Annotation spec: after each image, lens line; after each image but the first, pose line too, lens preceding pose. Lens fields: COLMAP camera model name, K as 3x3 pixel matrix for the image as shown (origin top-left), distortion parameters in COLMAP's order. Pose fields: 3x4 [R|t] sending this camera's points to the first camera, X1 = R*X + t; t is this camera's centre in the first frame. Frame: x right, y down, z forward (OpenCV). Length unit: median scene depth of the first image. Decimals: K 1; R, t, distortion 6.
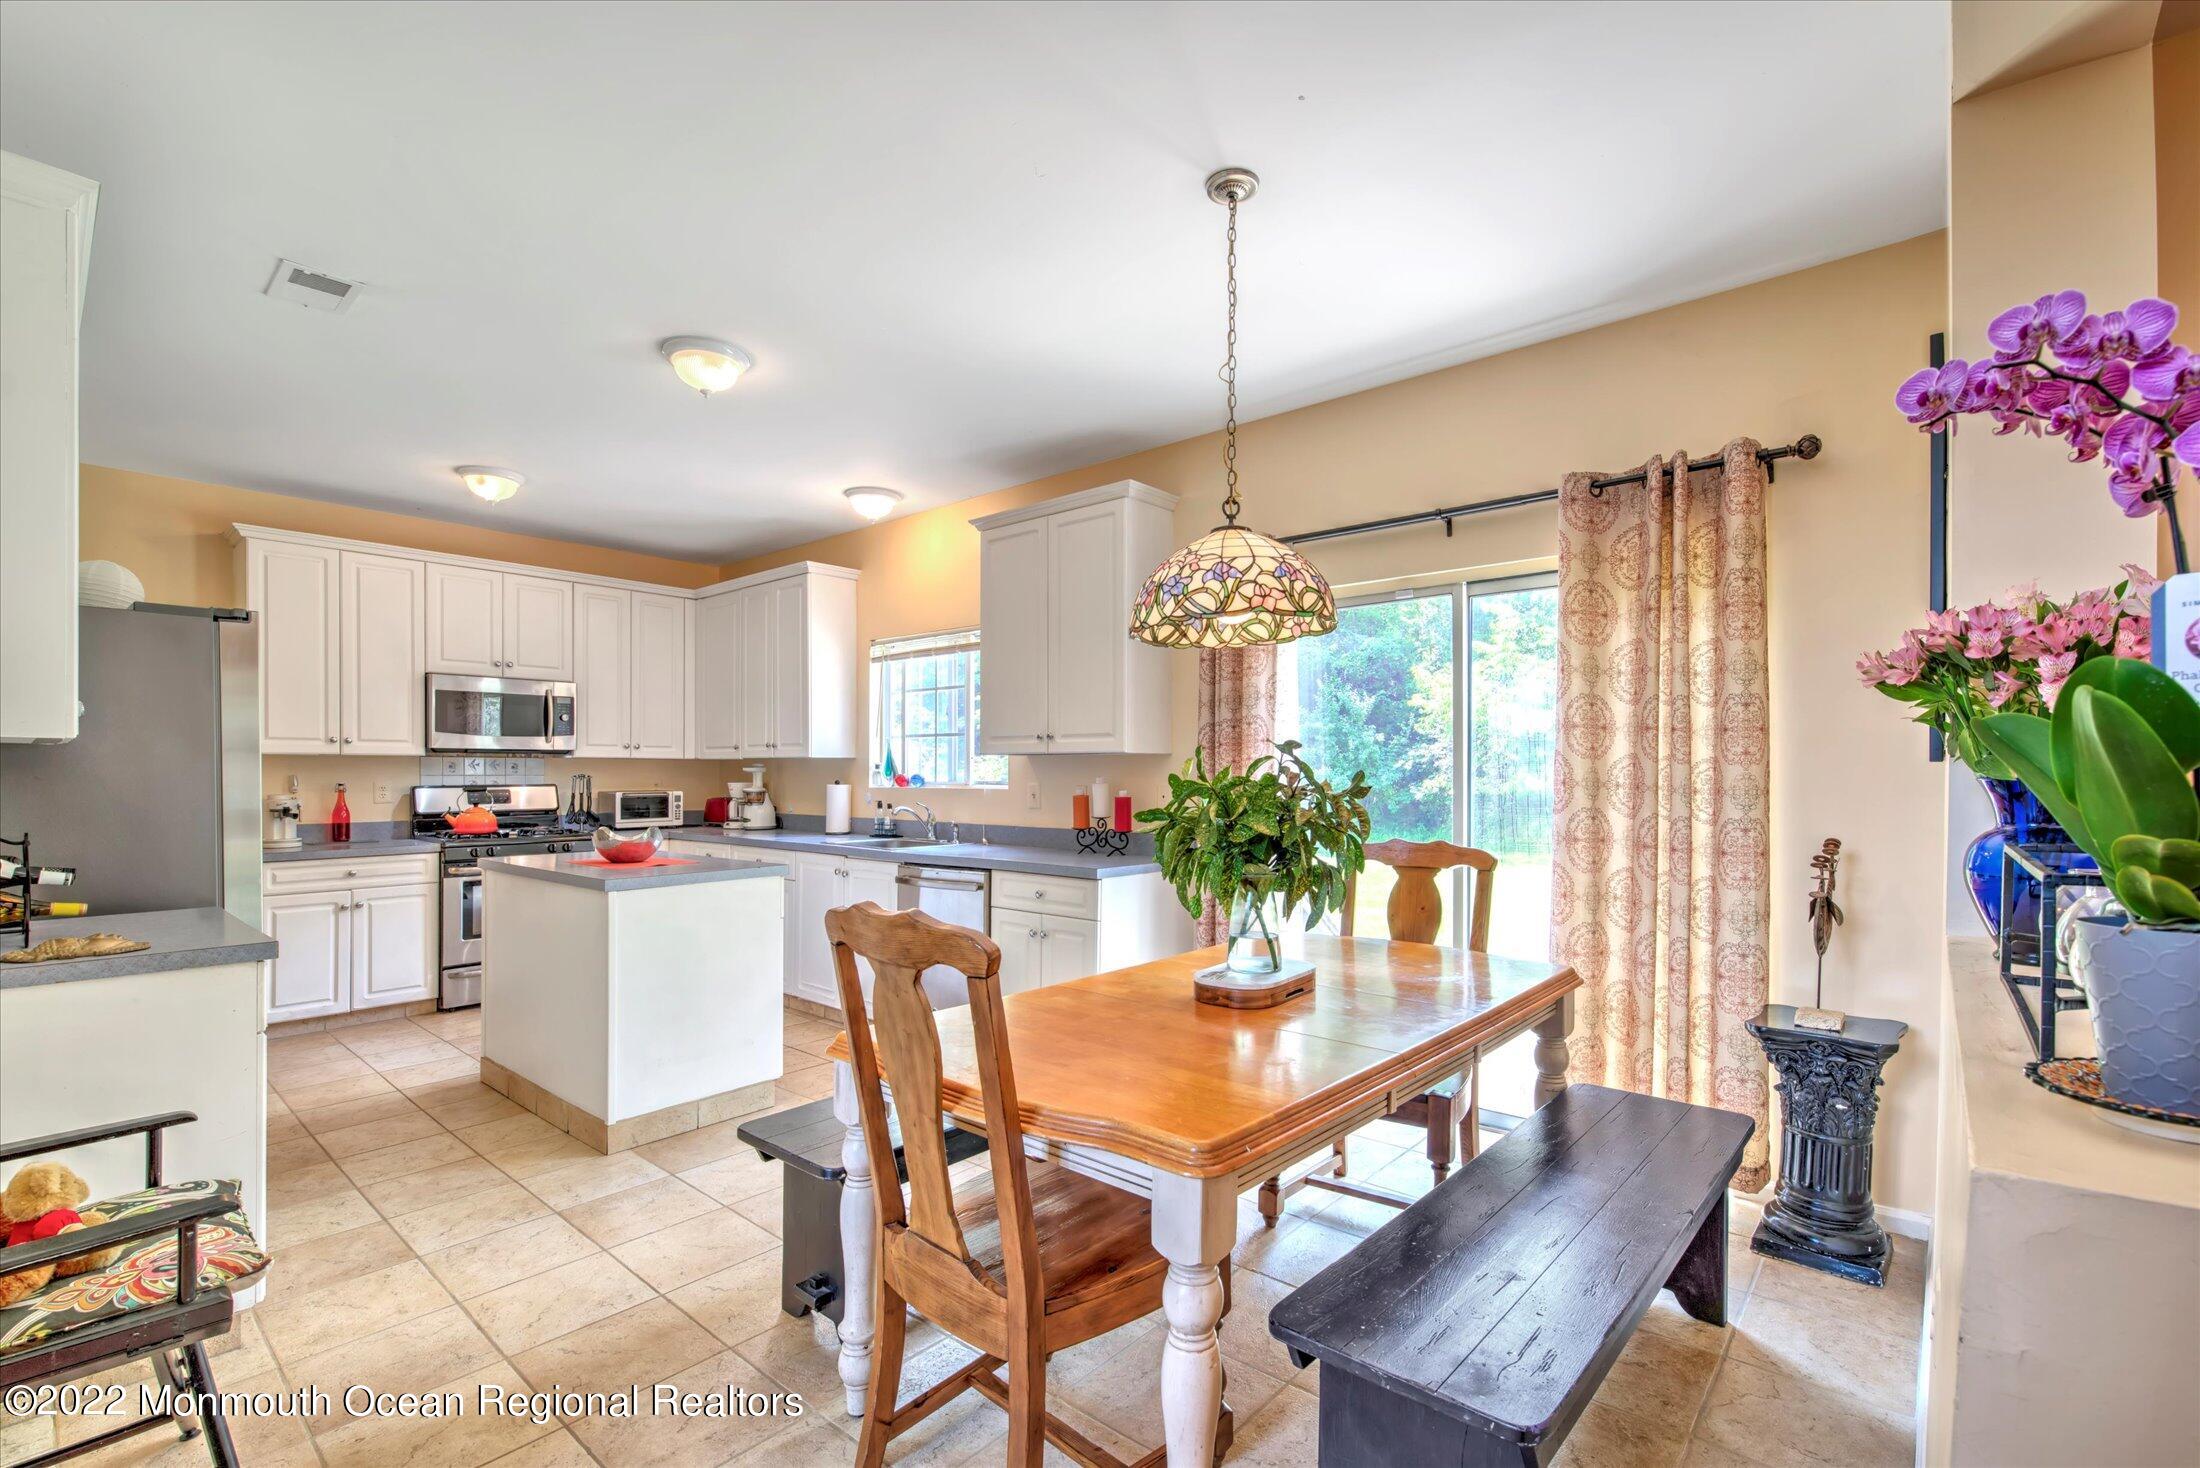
lens RADIAL K [[965.8, 0, 1099.4], [0, 965.8, 778.1], [0, 0, 1]] dist [-0.009405, -0.005834]
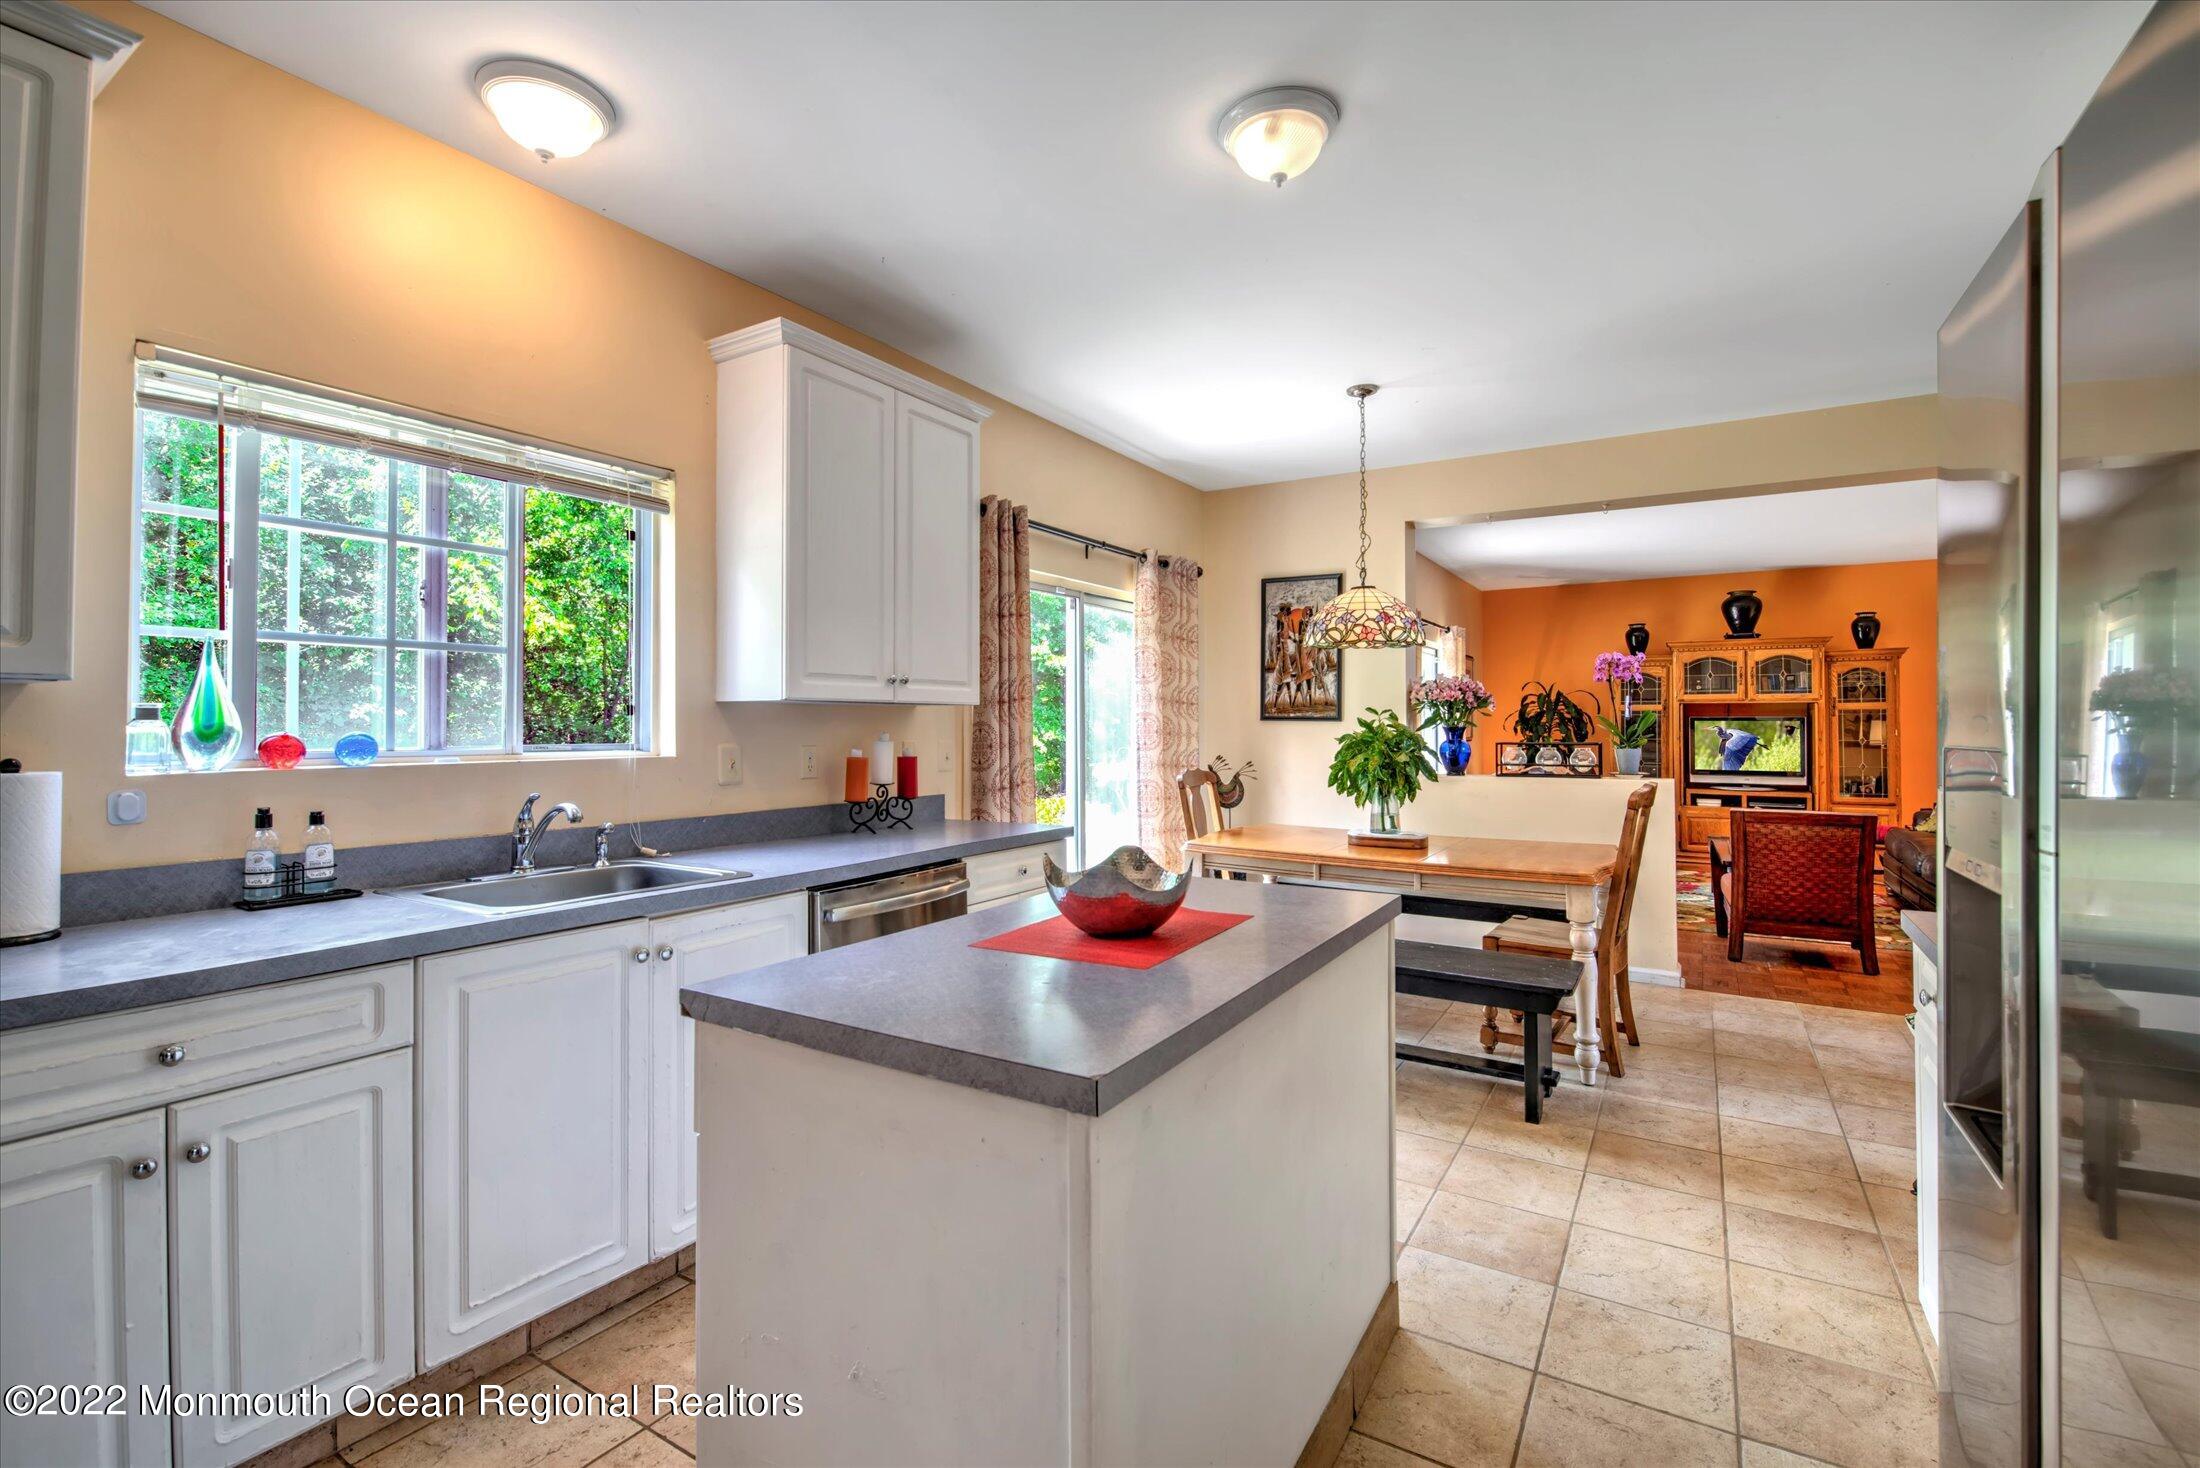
lens RADIAL K [[965.8, 0, 1114.5], [0, 965.8, 700.0], [0, 0, 1]] dist [-0.009405, -0.005834]
pose [[-0.177097, 0.022337, 0.983940, -0.692994], [0.005832, 0.999749, -0.021646, -0.008172], [-0.984176, 0.001905, -0.177183, 0.805803]]
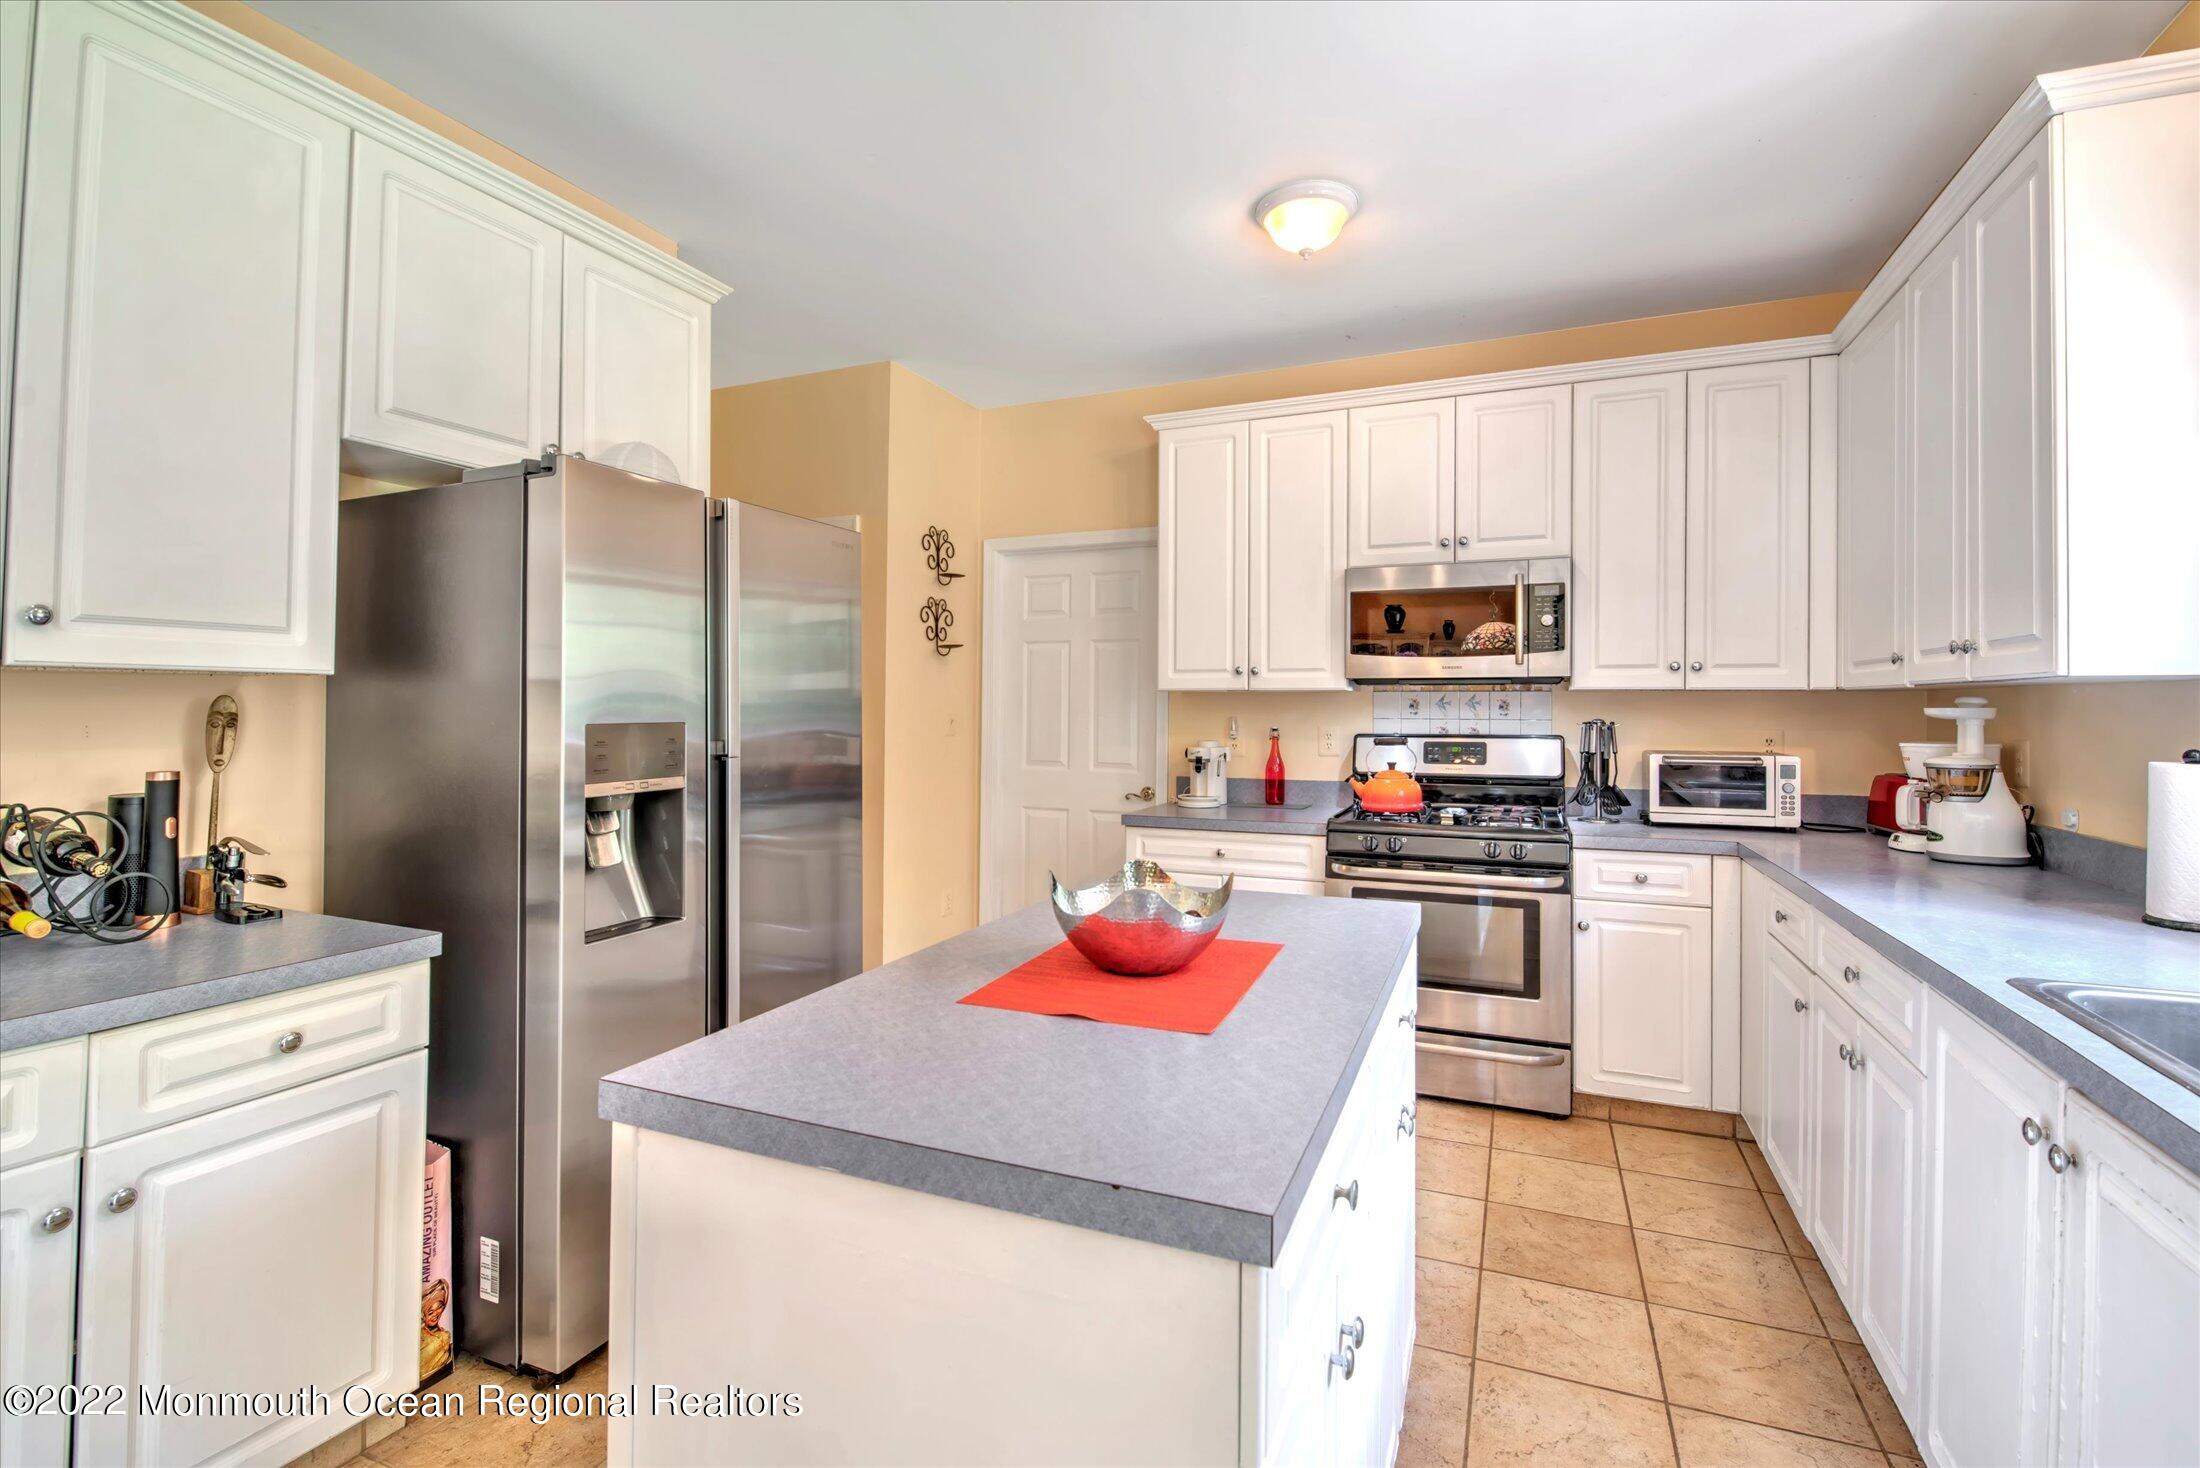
lens RADIAL K [[965.8, 0, 1101.1], [0, 965.8, 687.3], [0, 0, 1]] dist [-0.009405, -0.005834]
pose [[0.304003, -0.017708, -0.952506, -0.104138], [-0.009838, 0.999716, -0.021726, -0.008748], [0.952620, 0.015975, 0.303743, 0.651083]]
